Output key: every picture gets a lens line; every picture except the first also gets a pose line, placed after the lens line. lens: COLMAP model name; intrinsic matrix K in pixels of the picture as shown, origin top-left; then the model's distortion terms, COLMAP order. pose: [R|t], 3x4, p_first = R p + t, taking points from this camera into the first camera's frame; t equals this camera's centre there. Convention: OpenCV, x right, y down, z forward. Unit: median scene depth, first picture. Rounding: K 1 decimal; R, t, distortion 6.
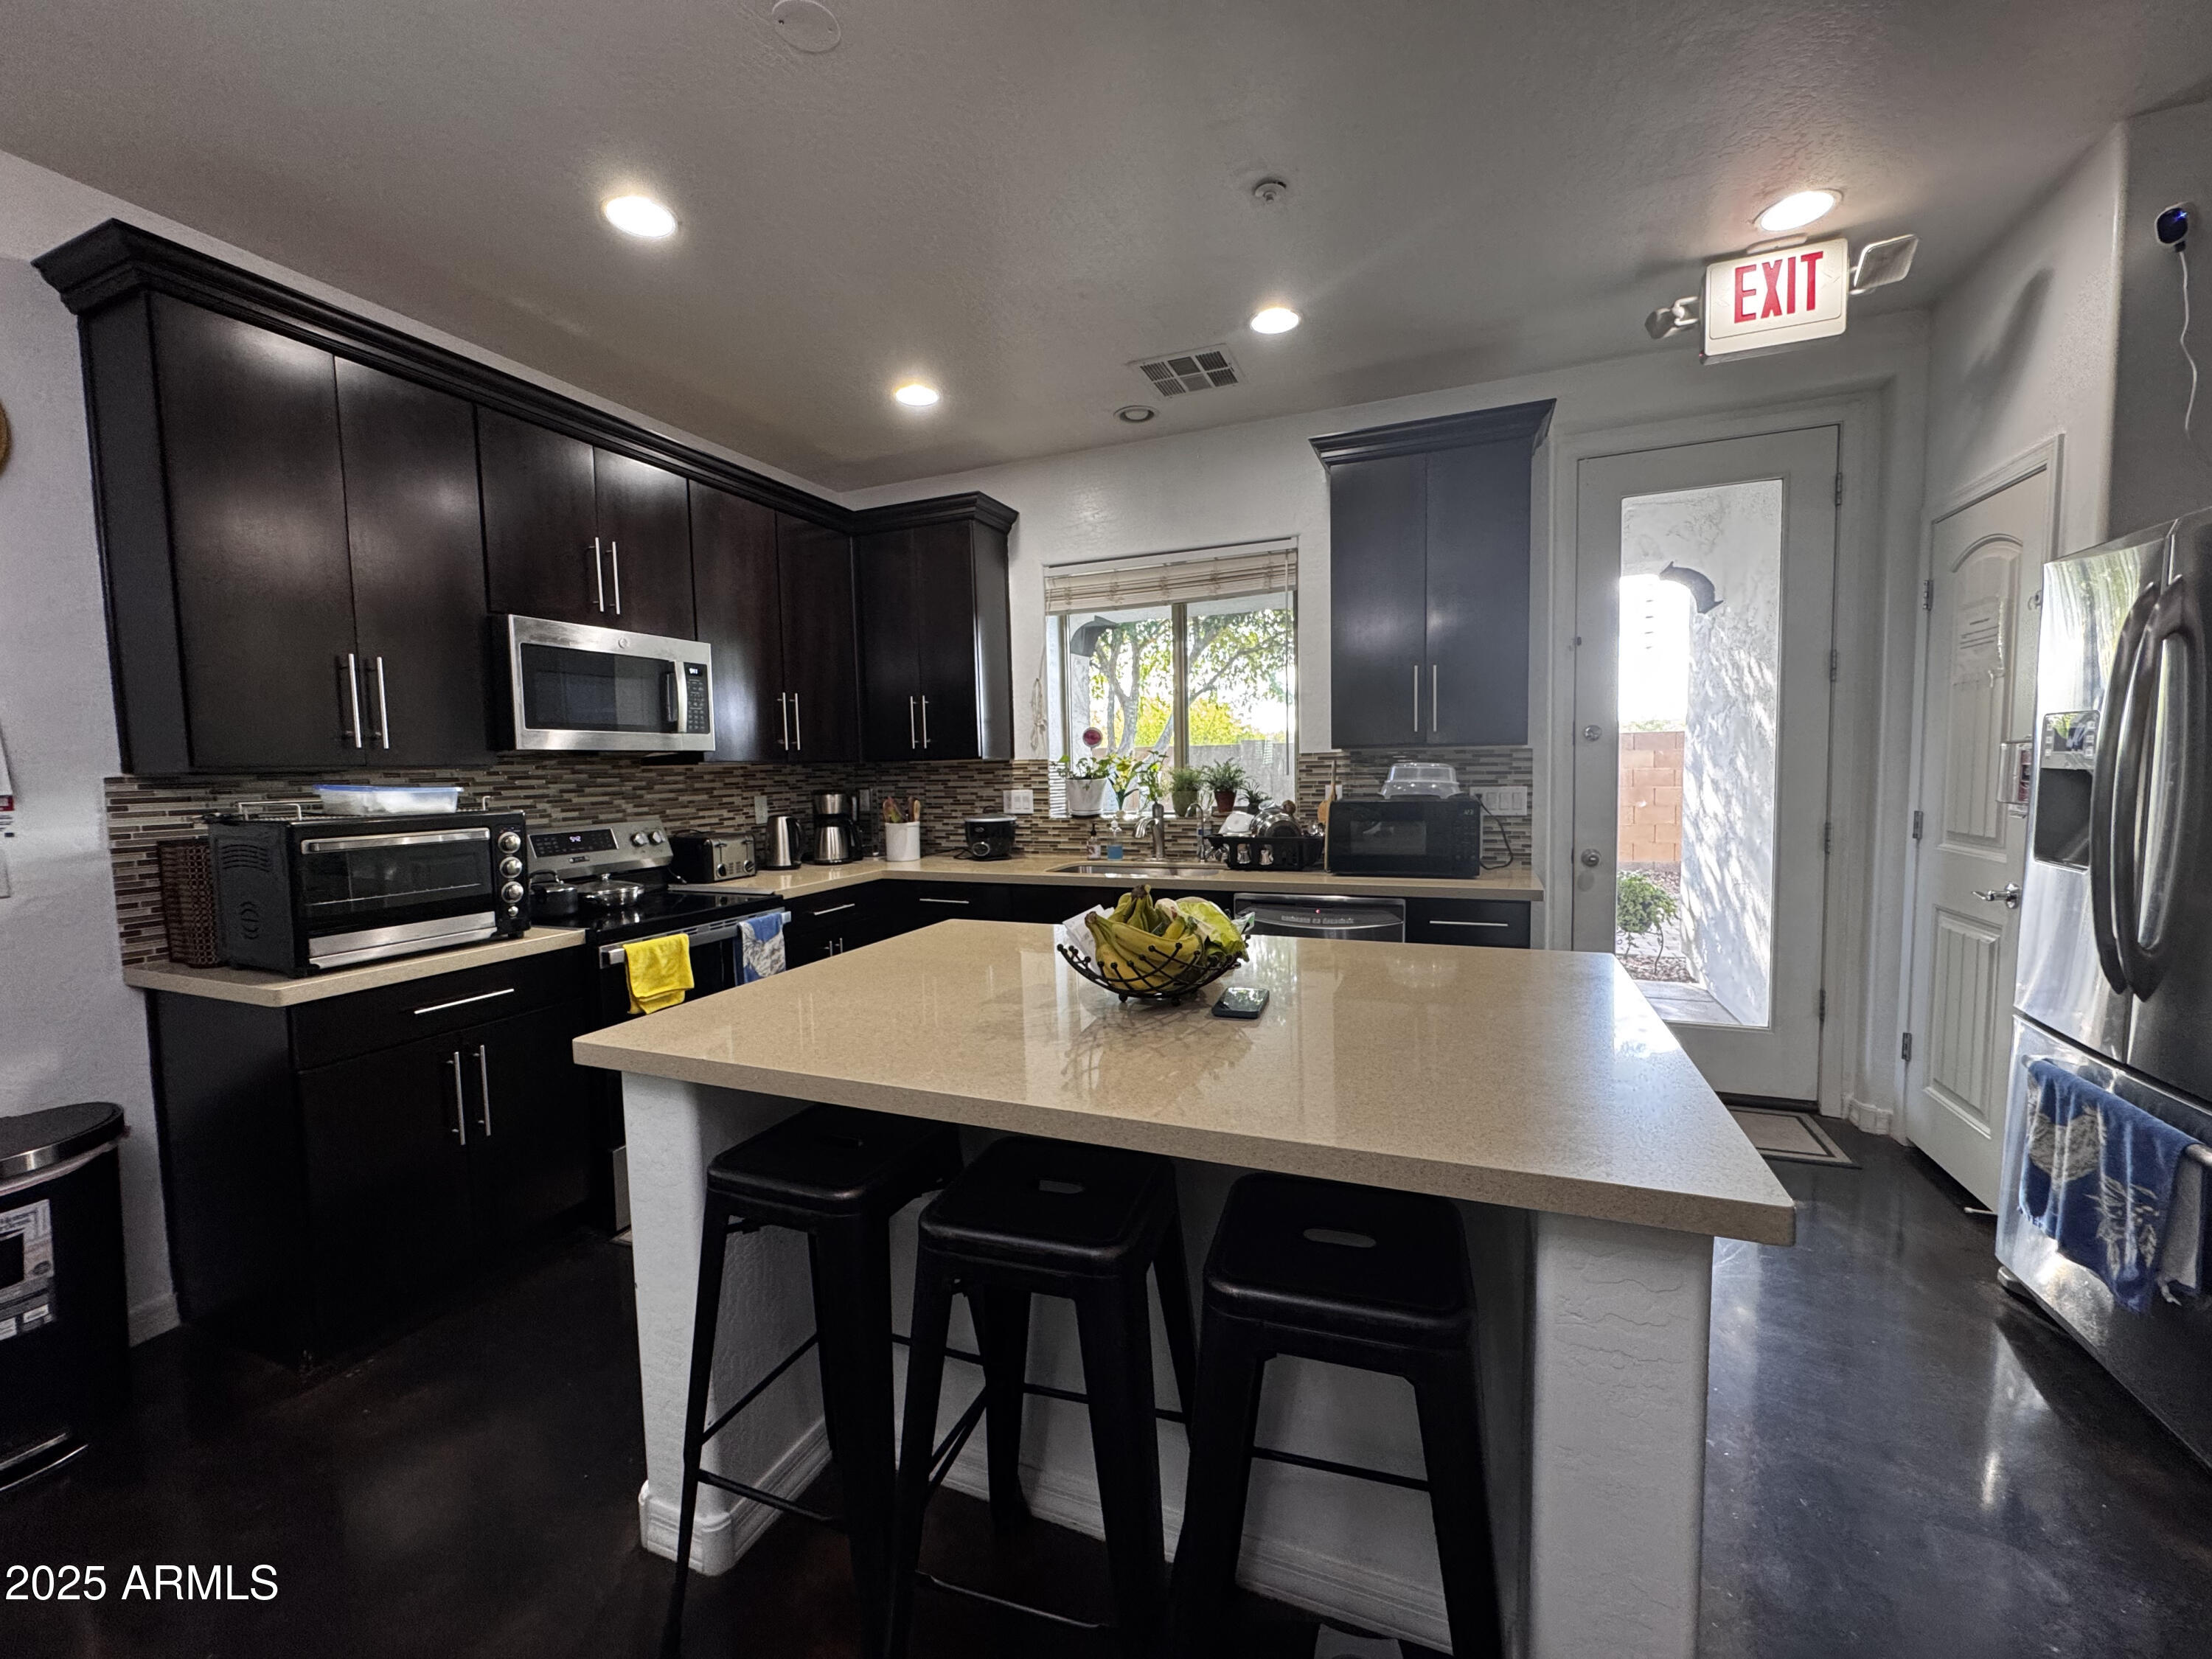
lens RADIAL K [[885.7, 0, 1113.0], [0, 885.7, 823.2], [0, 0, 1]] dist [0.000101, 0.000219]
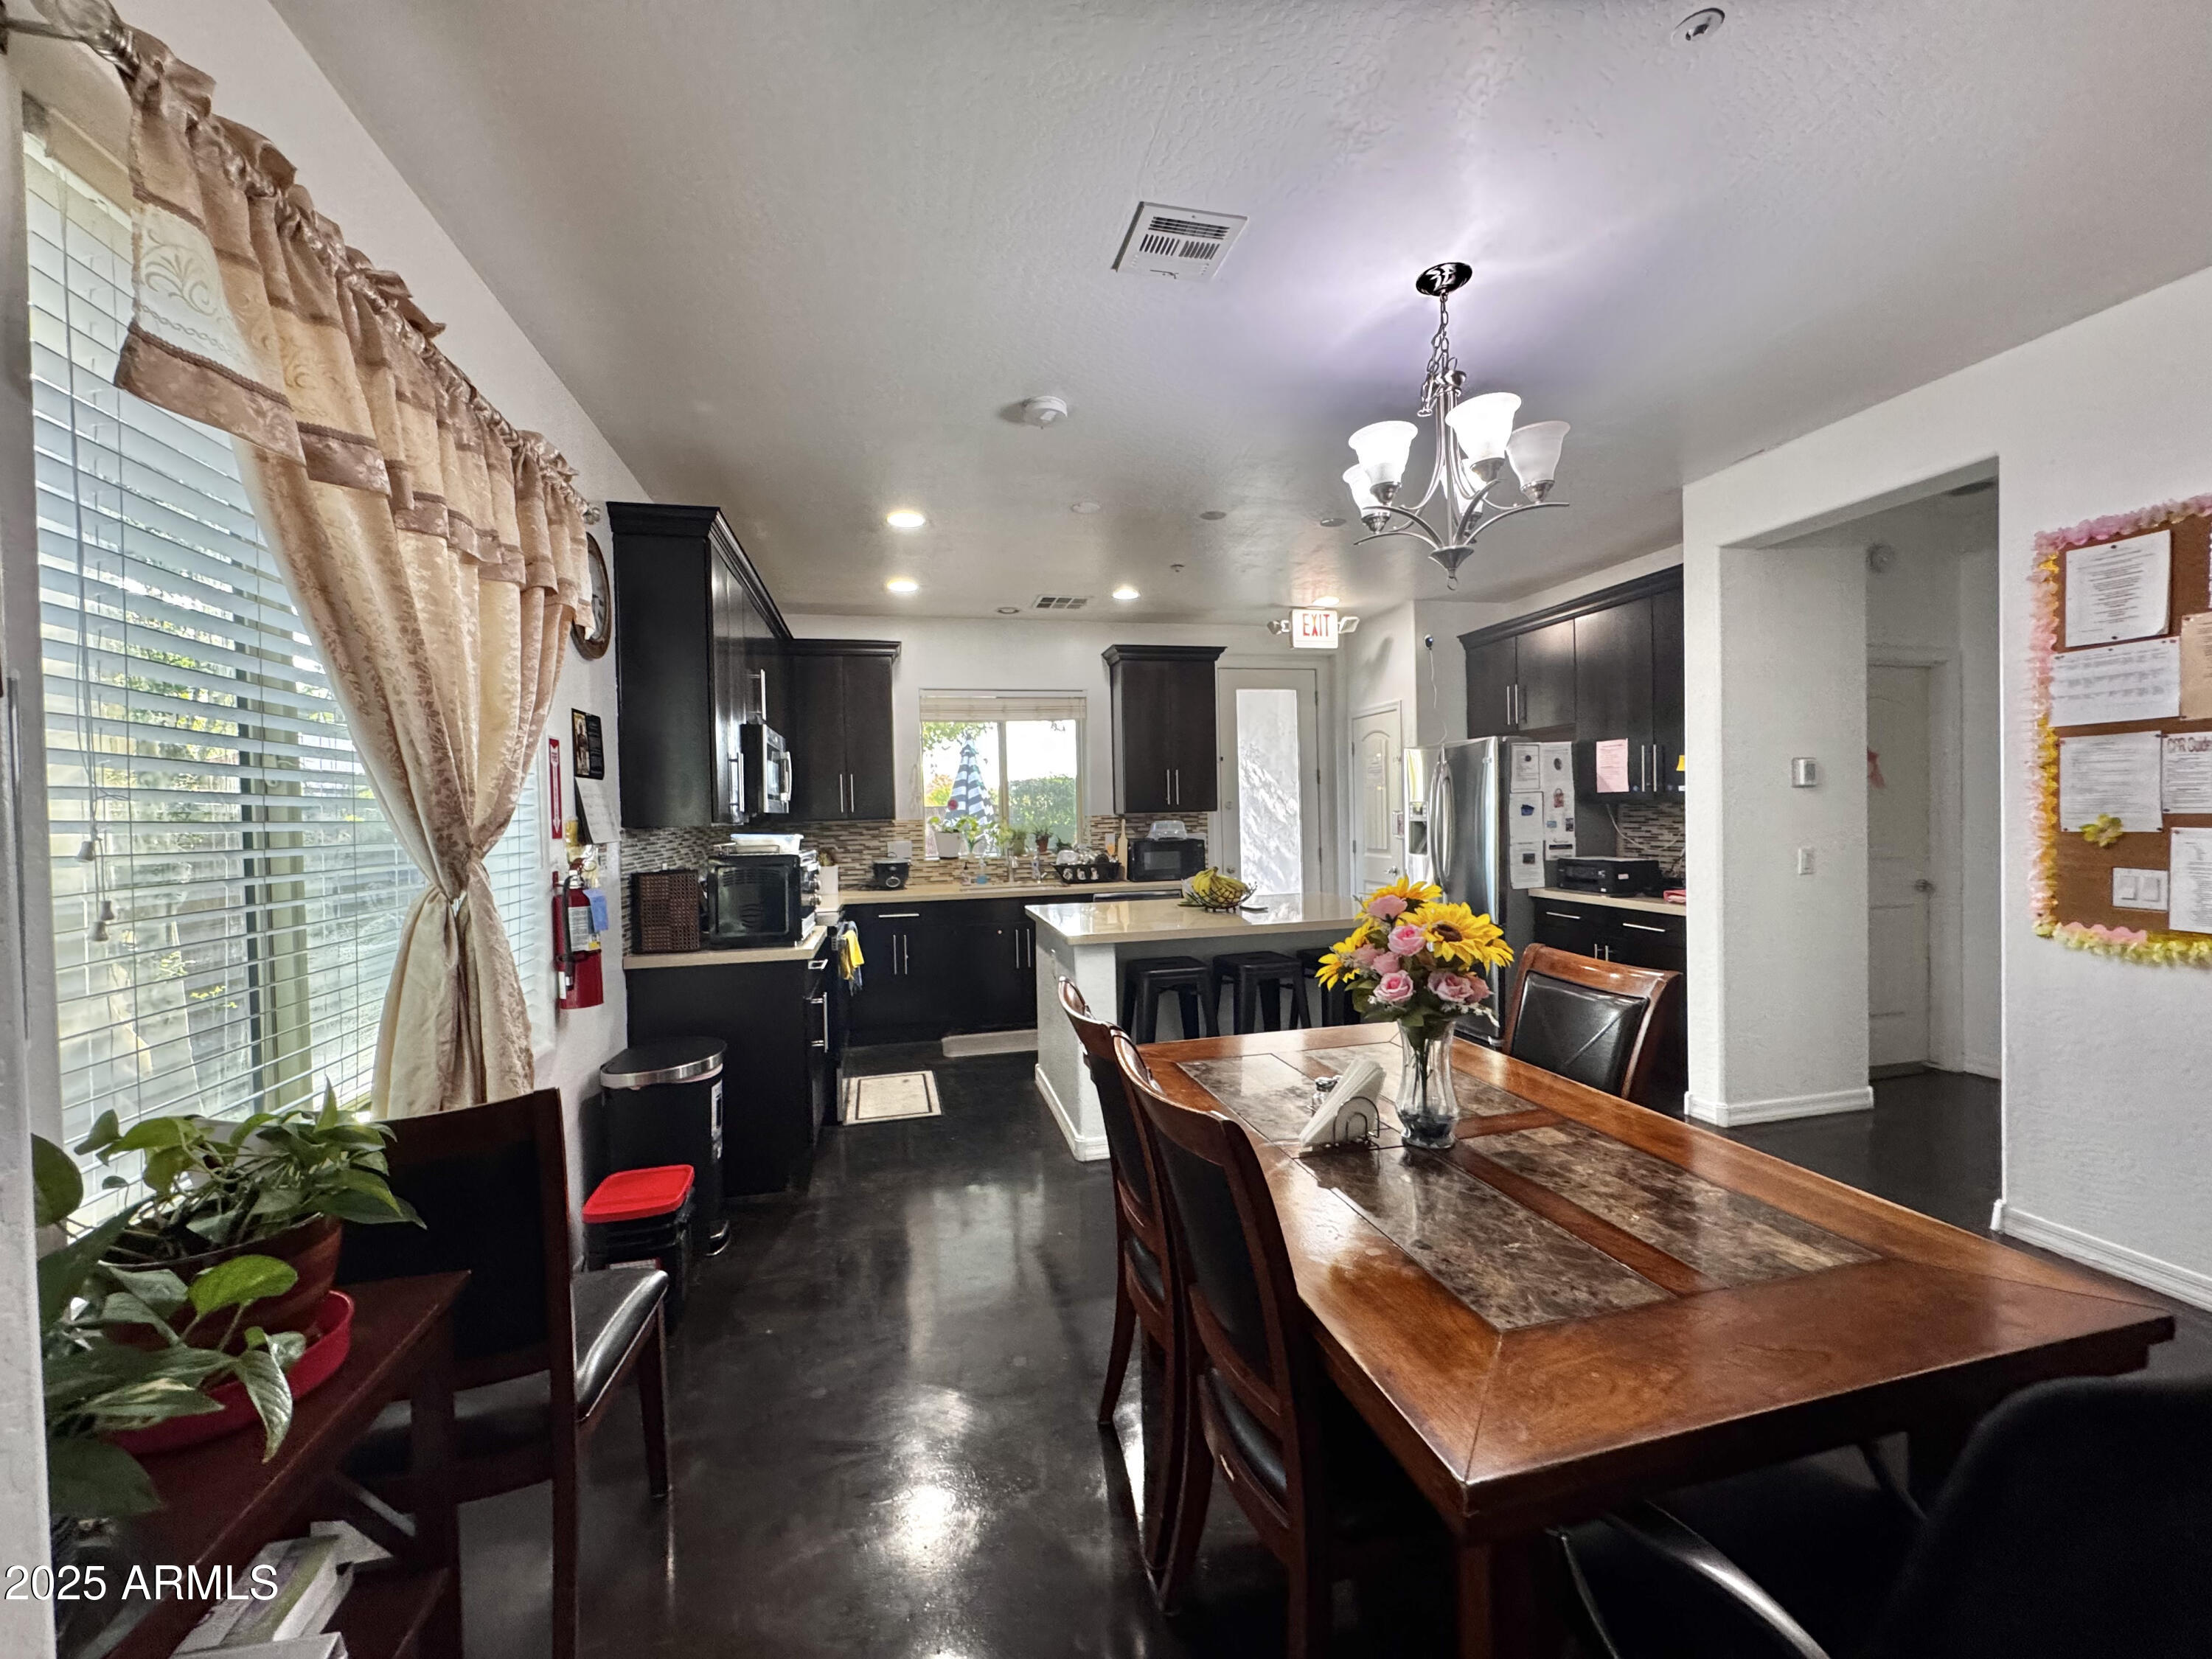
lens RADIAL K [[885.7, 0, 1110.4], [0, 885.7, 828.6], [0, 0, 1]] dist [0.000101, 0.000219]
pose [[0.812184, -0.006777, 0.583362, -0.824071], [0.044991, 0.997682, -0.051049, 0.037703], [-0.581664, 0.067707, 0.810606, -0.440364]]
